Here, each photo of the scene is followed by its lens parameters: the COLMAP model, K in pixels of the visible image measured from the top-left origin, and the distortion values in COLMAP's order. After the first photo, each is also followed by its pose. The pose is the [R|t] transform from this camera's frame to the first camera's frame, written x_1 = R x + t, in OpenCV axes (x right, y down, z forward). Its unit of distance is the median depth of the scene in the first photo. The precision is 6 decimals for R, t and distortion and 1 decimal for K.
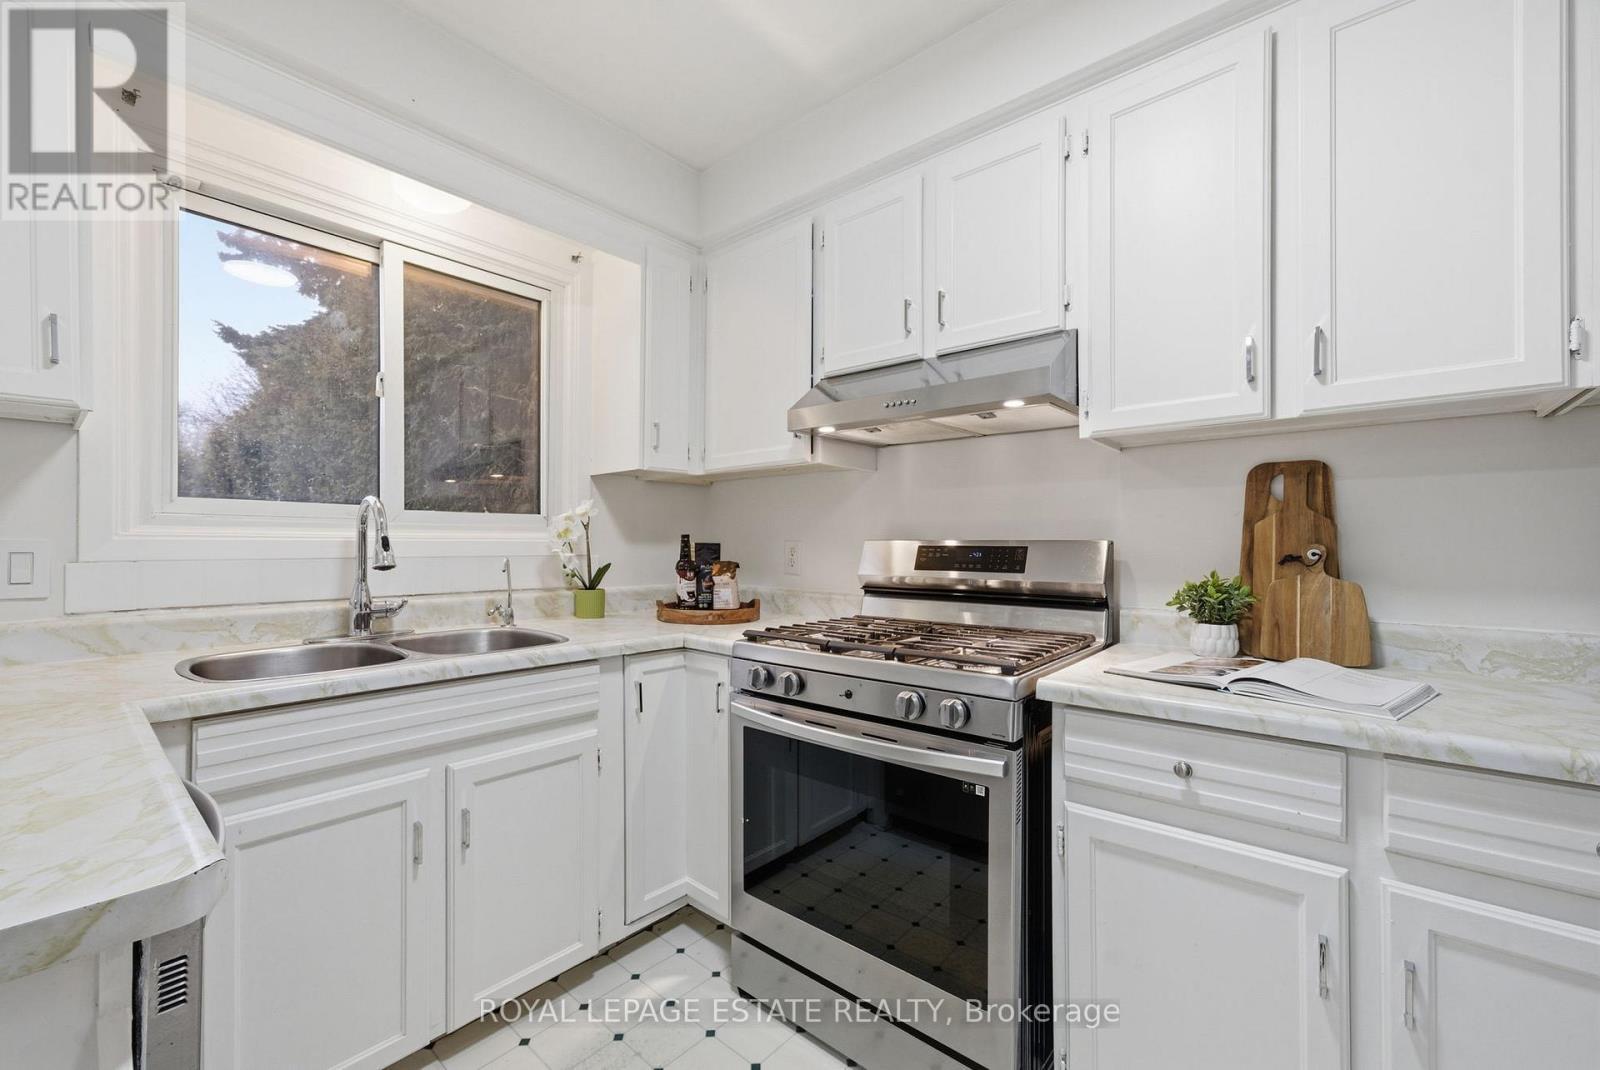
lens RADIAL K [[645.0, 0, 800.7], [0, 645.0, 542.7], [0, 0, 1]] dist [-0.002906, 0.000242]
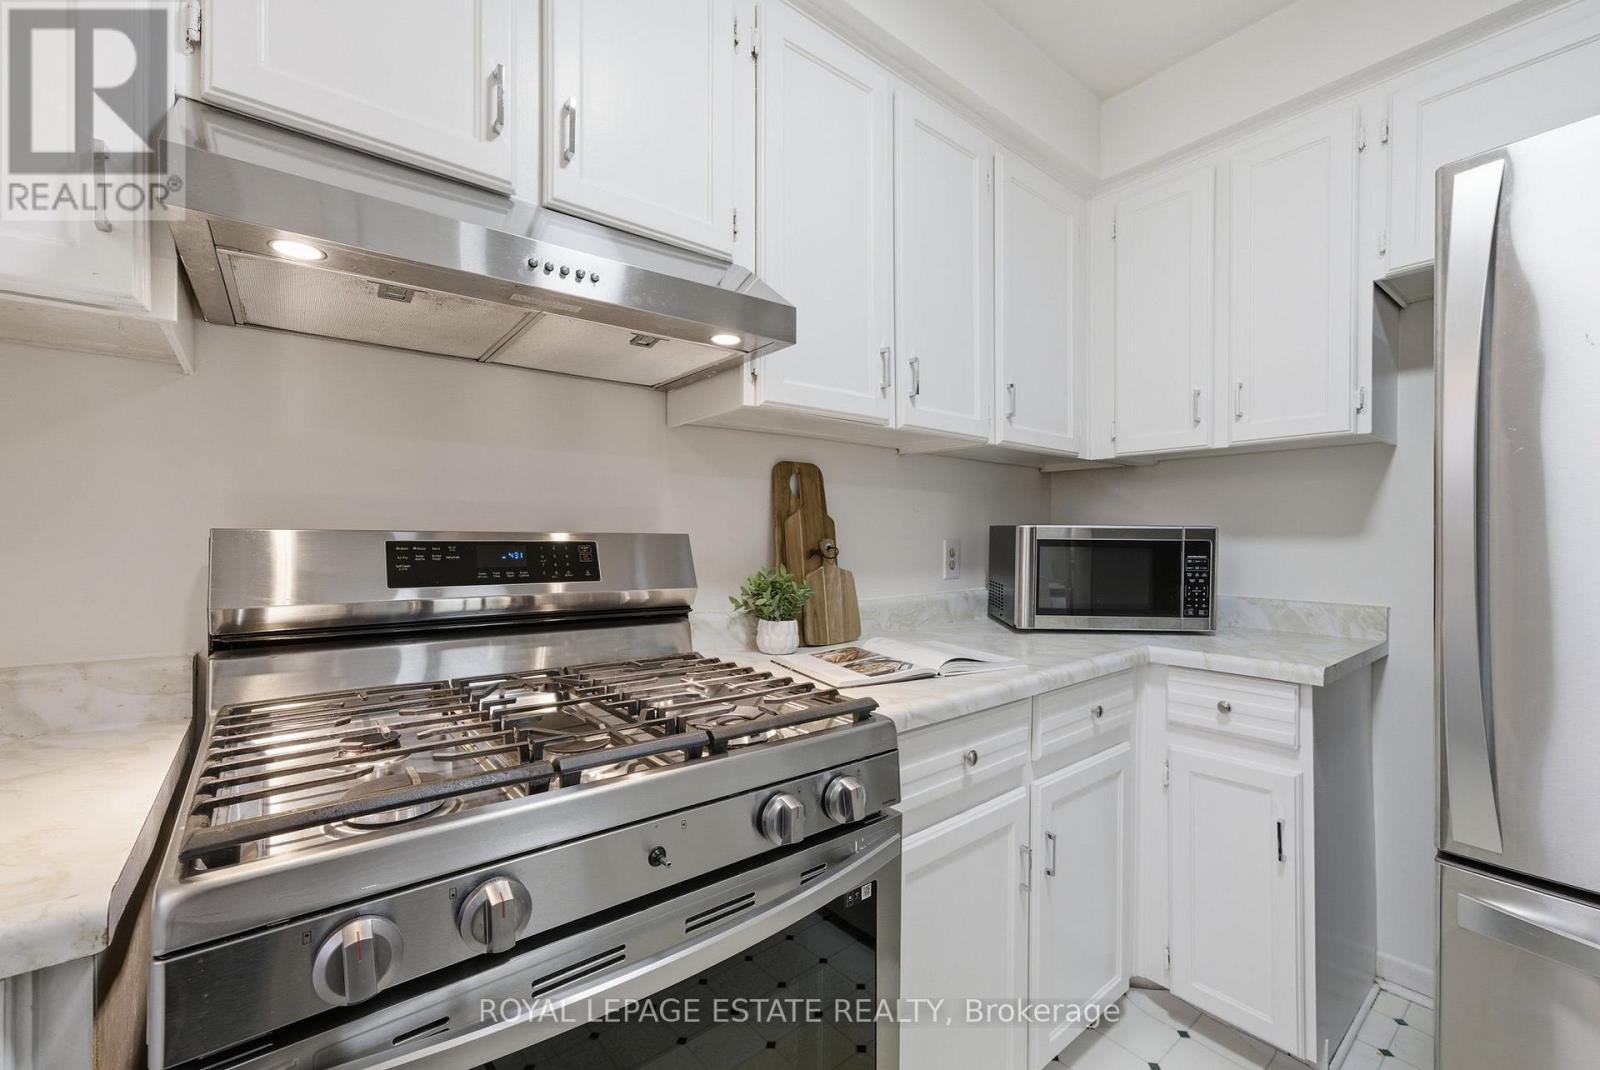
lens RADIAL K [[645.0, 0, 800.1], [0, 645.0, 542.6], [0, 0, 1]] dist [-0.002906, 0.000242]
pose [[0.190776, 0.001775, 0.981632, -0.354829], [-0.007262, 0.999974, -0.000397, 0.005498], [-0.981607, -0.007053, 0.190784, 0.789477]]
